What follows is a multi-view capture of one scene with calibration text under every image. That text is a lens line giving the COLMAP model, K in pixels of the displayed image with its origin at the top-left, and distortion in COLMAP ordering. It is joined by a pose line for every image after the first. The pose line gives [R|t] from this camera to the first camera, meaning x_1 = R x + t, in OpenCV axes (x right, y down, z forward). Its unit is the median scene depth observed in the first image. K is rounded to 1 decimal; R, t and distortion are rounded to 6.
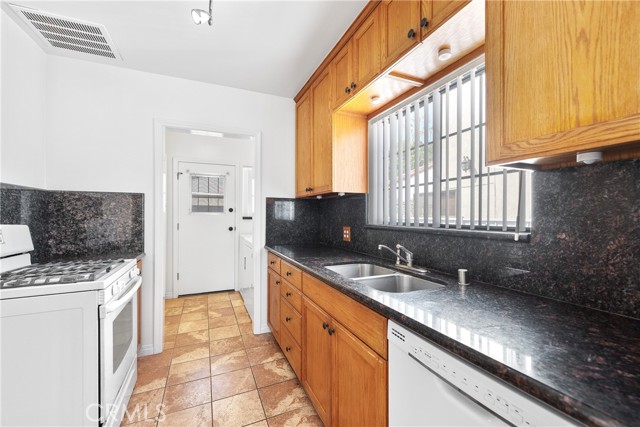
lens RADIAL K [[259.1, 0, 320.7], [0, 259.1, 217.0], [0, 0, 1]] dist [0.001508, 0.000290]
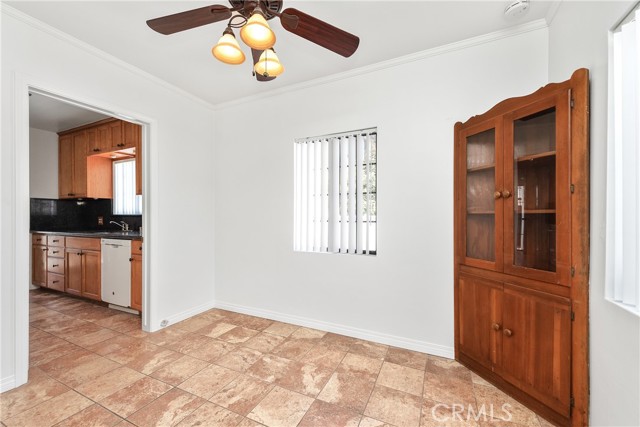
lens RADIAL K [[259.1, 0, 320.7], [0, 259.1, 217.0], [0, 0, 1]] dist [0.001508, 0.000290]
pose [[0.752236, -0.001808, 0.658892, 0.063391], [0.007032, 0.999961, -0.005283, 0.057898], [-0.658857, 0.008608, 0.752219, -1.299719]]
